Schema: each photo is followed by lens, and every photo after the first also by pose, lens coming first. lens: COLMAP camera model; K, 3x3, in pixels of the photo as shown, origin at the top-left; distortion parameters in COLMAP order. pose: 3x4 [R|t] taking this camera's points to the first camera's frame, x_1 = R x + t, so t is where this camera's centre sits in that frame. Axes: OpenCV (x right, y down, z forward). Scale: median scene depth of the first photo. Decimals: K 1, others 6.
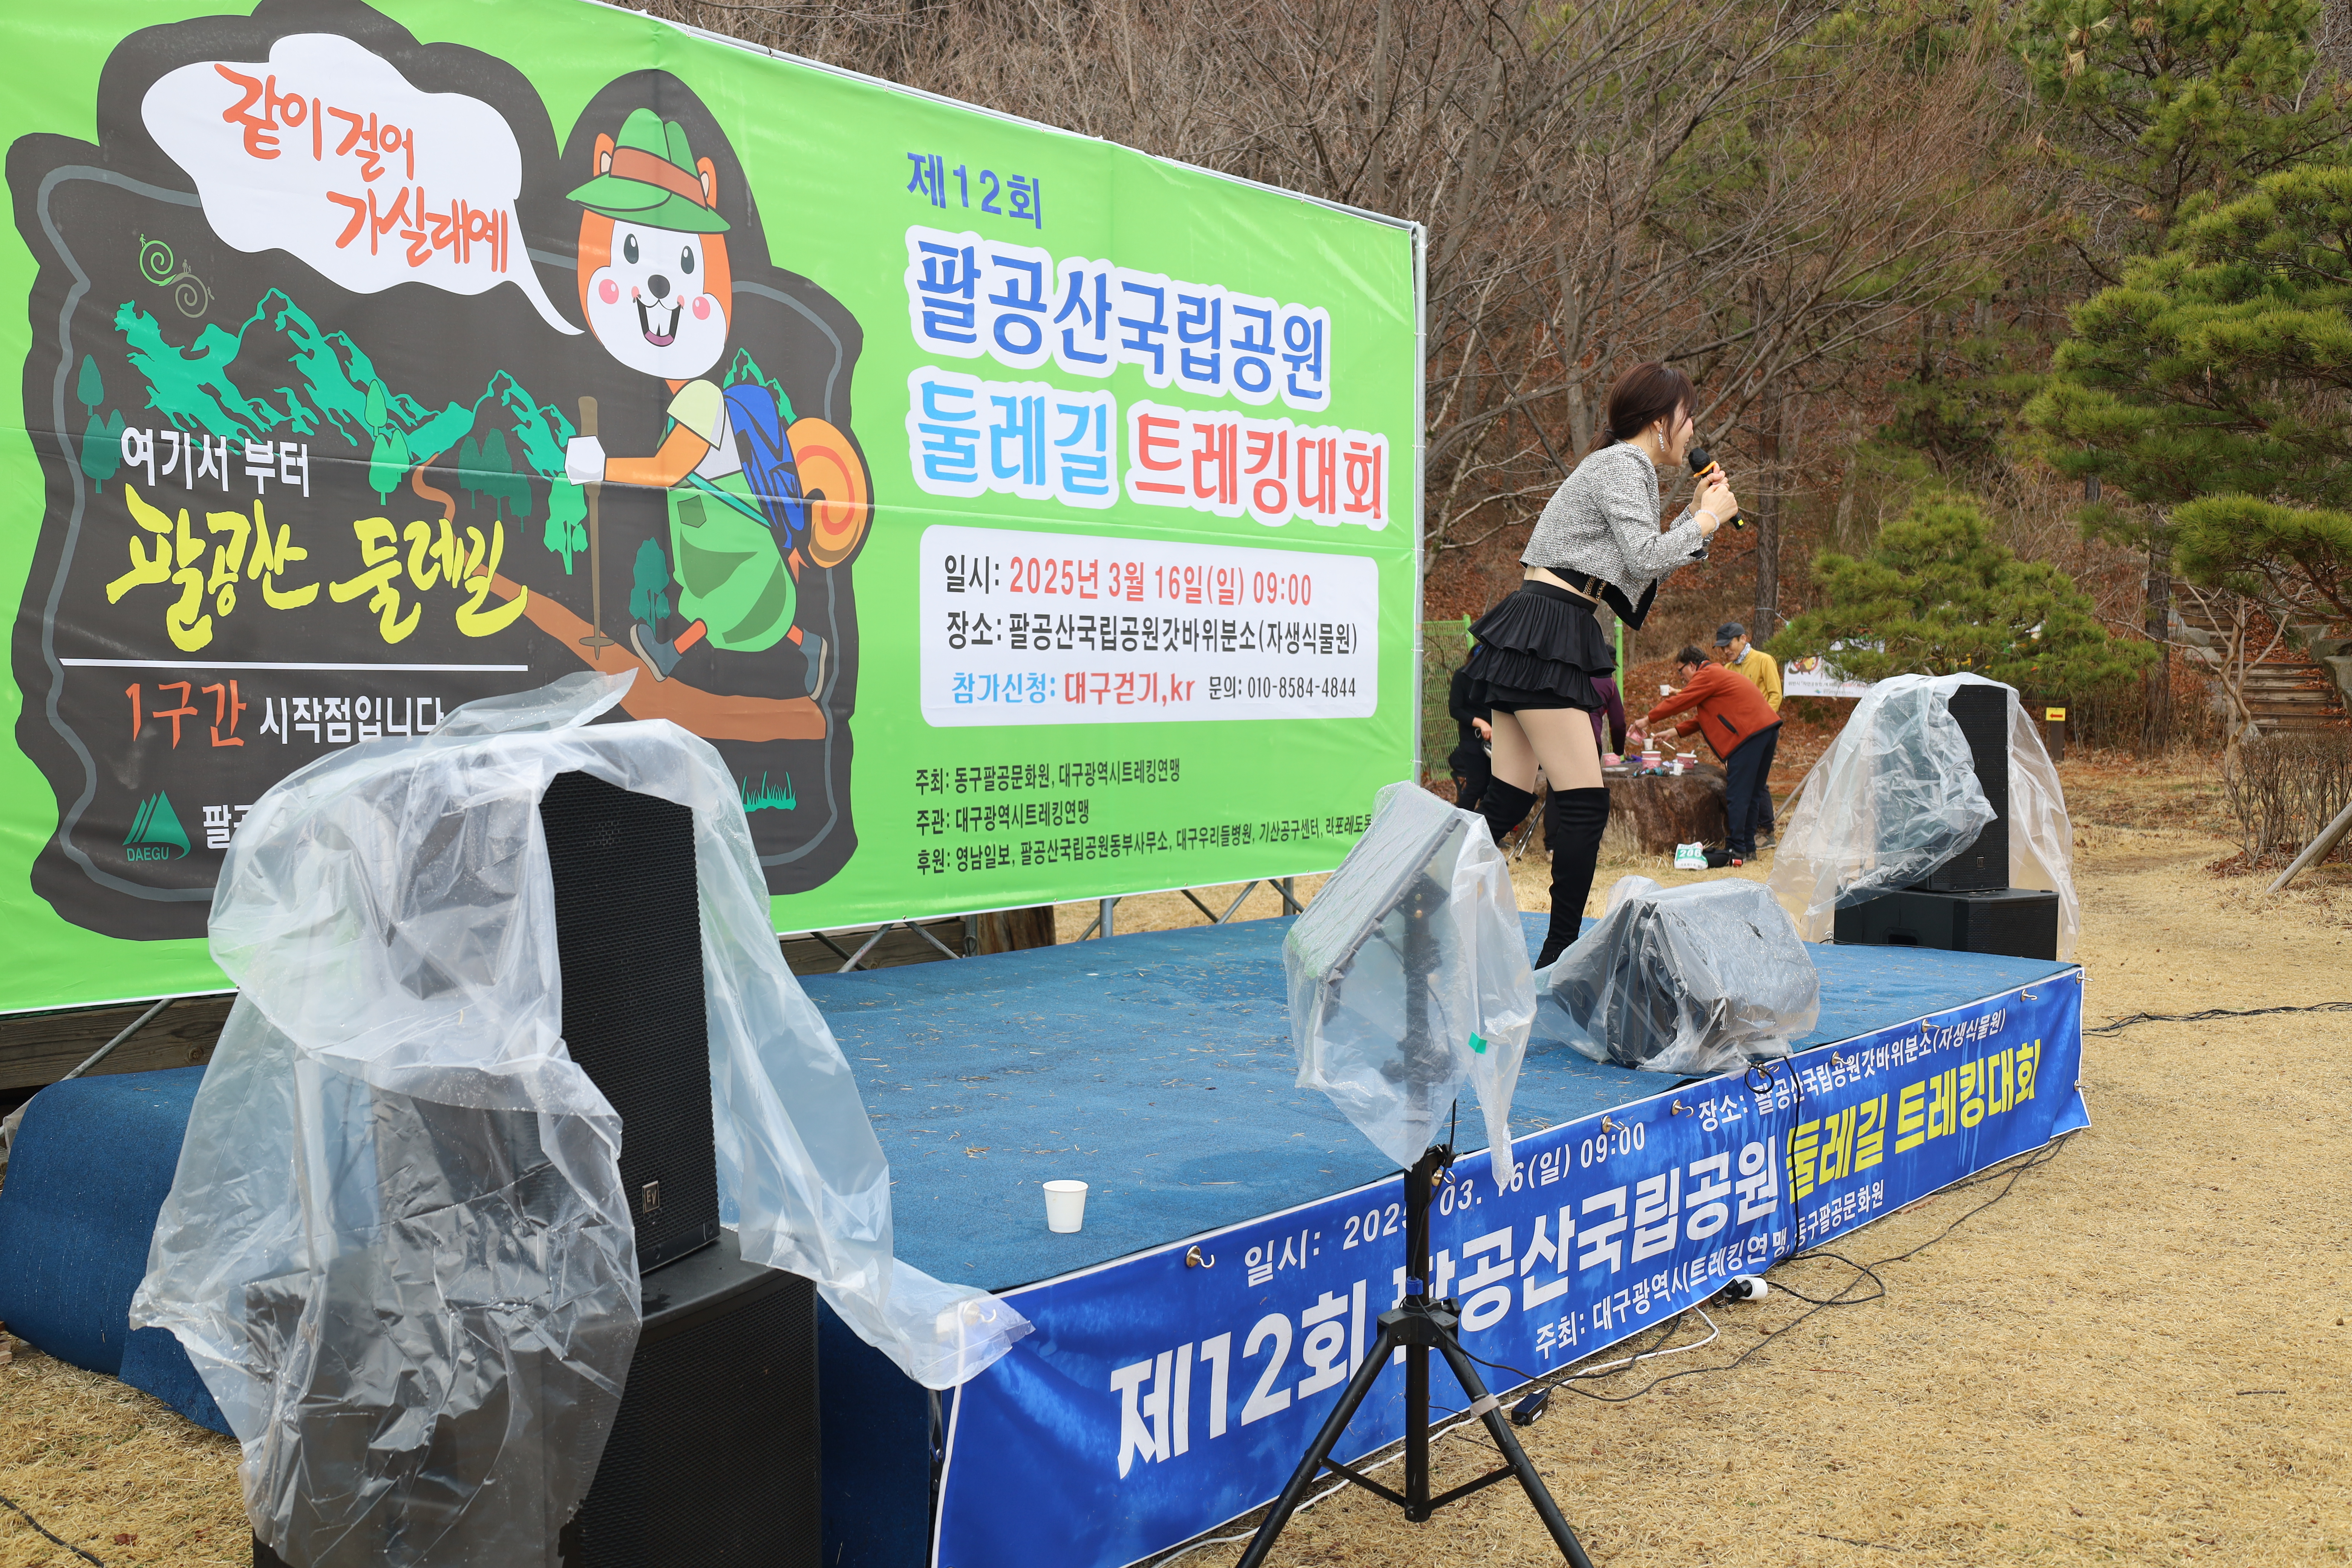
lens RADIAL K [[2379.7, 0, 1176.0], [0, 2379.7, 784.0], [0, 0, 1]] dist [0.006026, 0.031898]
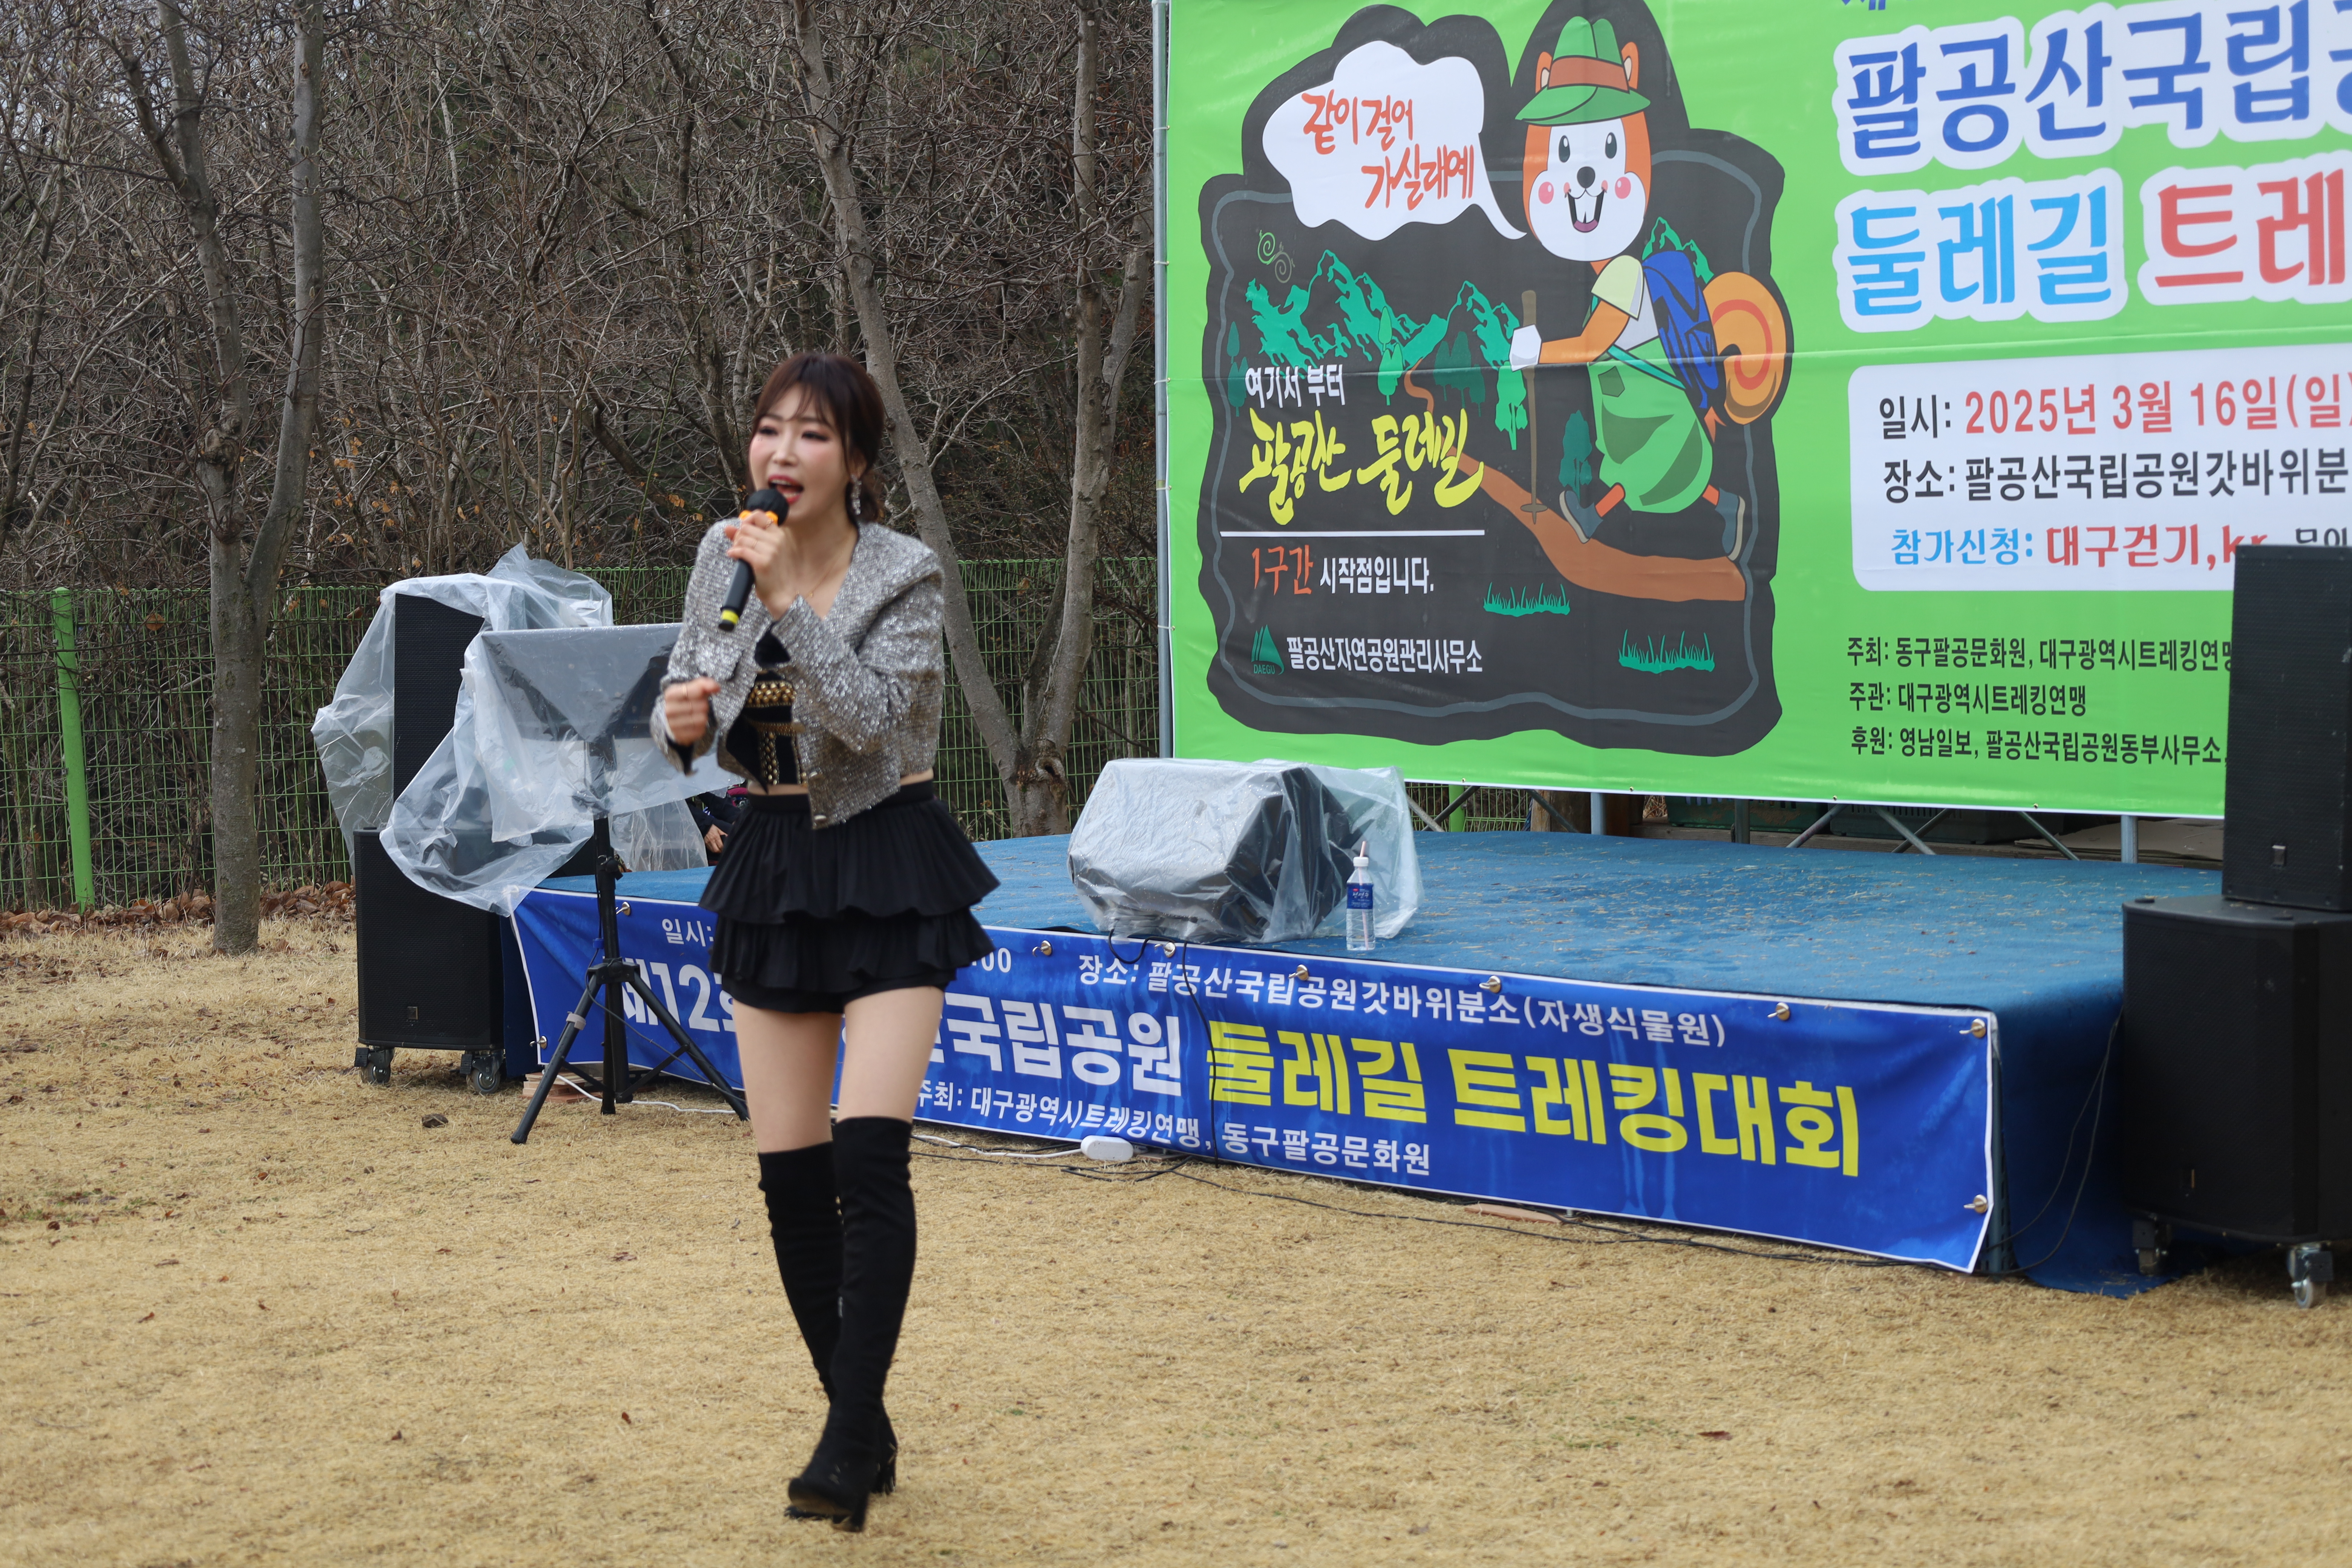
lens RADIAL K [[4740.8, 0, 1116.0], [0, 4740.8, 790.2], [0, 0, 1]] dist [-0.025691, 0.174677]
pose [[-0.195619, 0.055625, -0.979101, 1.678528], [-0.028357, 0.997652, 0.062345, -0.051359], [0.980270, 0.039960, -0.193582, 1.051175]]
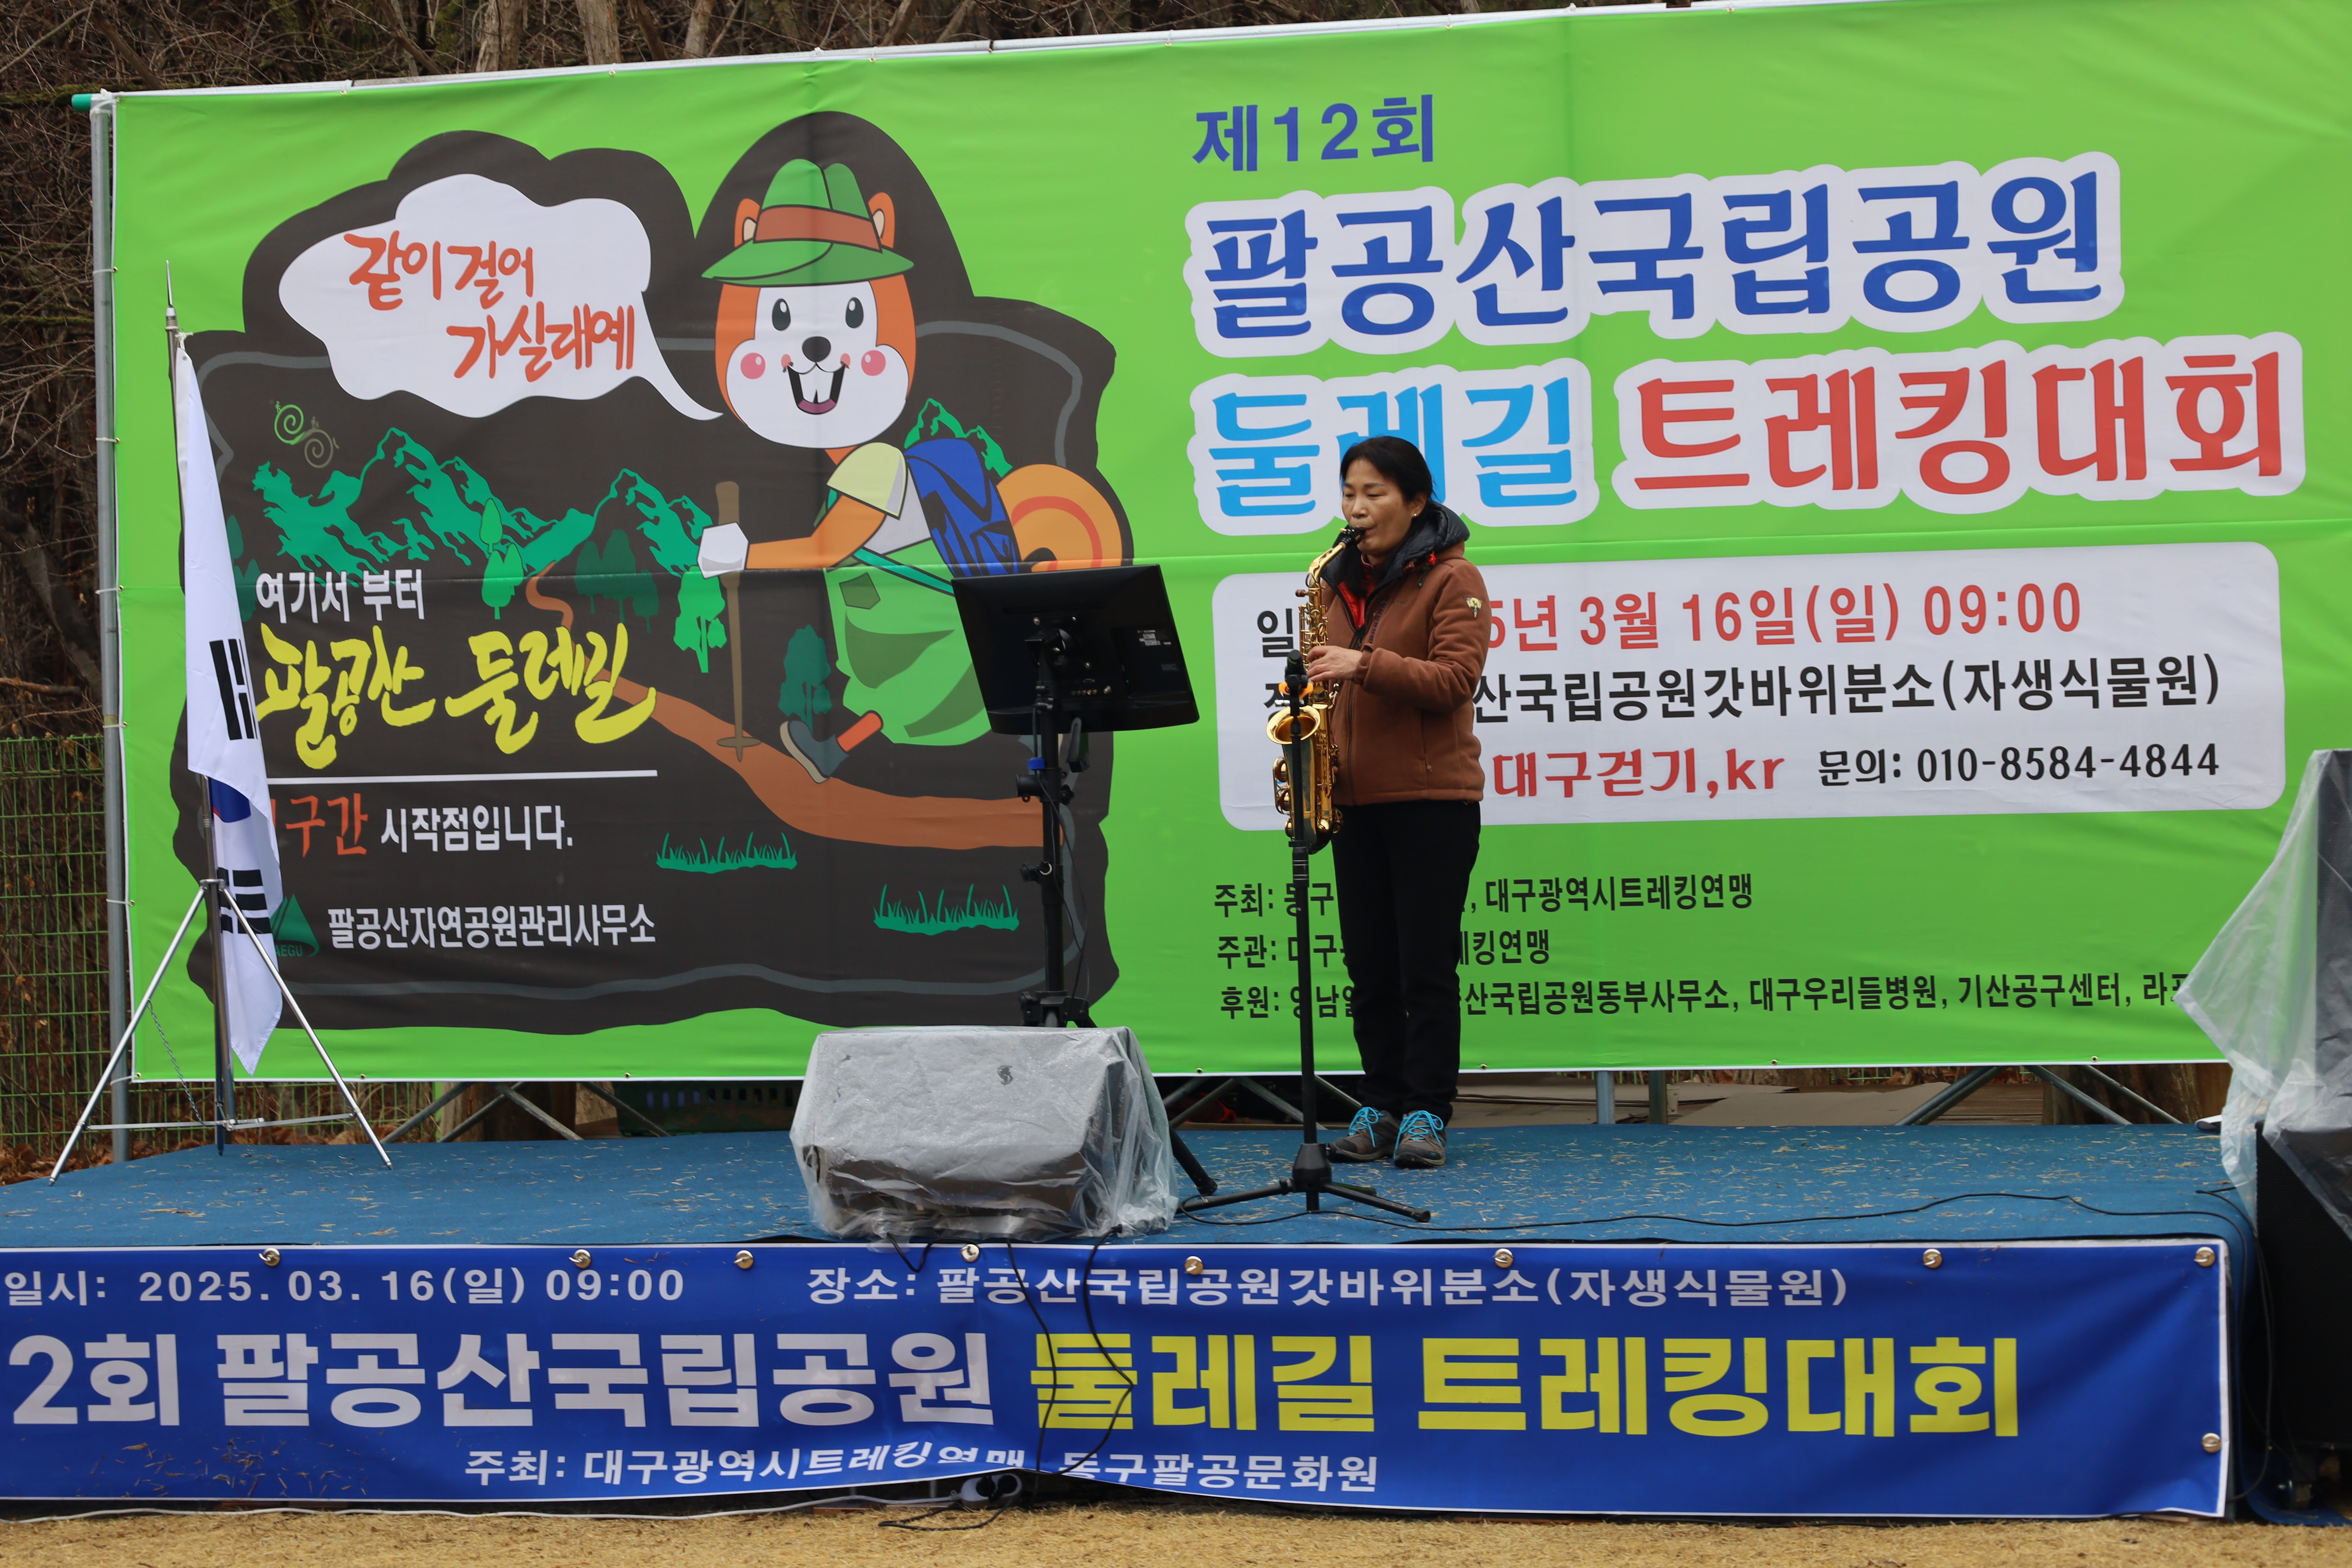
lens RADIAL K [[6158.8, 0, 1183.7], [0, 6158.8, 845.9], [0, 0, 1]] dist [-0.059593, 0.411324]
pose [[0.392038, -0.000833, -0.919948, 1.725456], [-0.016126, 0.999840, -0.007778, -0.002841], [0.919807, 0.017885, 0.391962, 0.182708]]
